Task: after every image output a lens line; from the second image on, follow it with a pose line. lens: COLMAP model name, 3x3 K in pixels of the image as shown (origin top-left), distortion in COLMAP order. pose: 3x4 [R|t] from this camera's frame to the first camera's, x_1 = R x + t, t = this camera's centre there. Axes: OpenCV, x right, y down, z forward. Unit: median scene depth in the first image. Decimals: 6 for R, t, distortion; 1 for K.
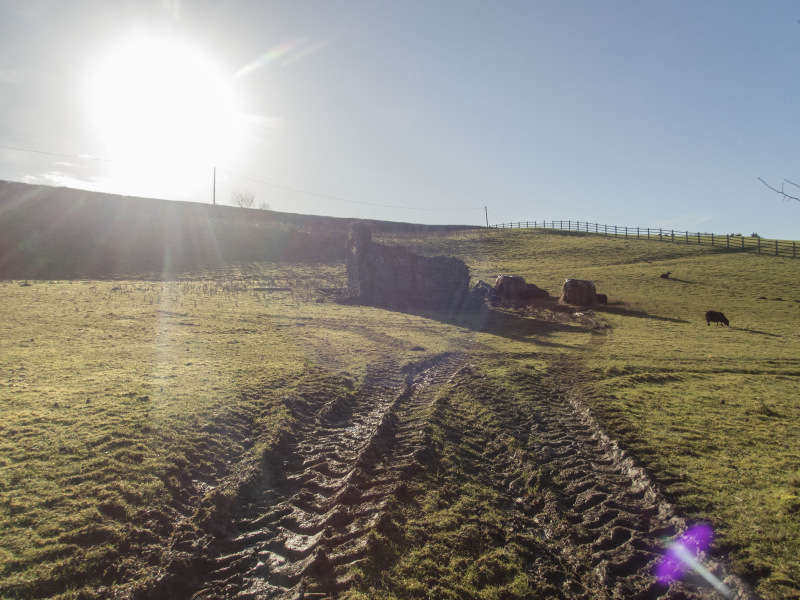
lens RADIAL K [[582.9, 0, 398.2], [0, 582.9, 299.8], [0, 0, 1]] dist [0.000882, 0.000011]
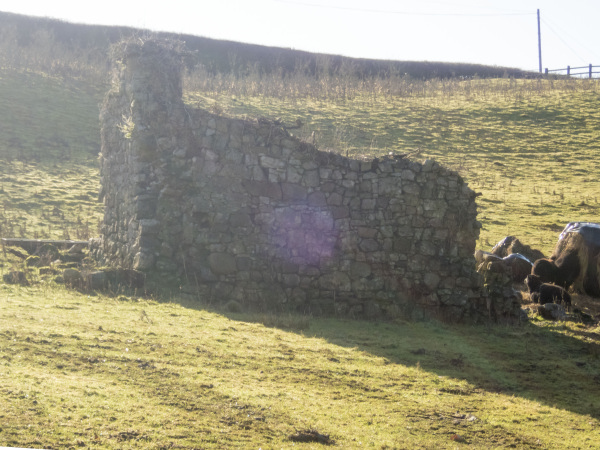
lens RADIAL K [[1591.2, 0, 299.8], [0, 1591.2, 224.7], [0, 0, 1]] dist [0.041179, 0.000000]
pose [[0.998841, 0.042371, 0.022823, 0.002480], [-0.041496, 0.998433, -0.037532, -0.001503], [-0.024377, 0.036542, 0.999035, 0.111145]]
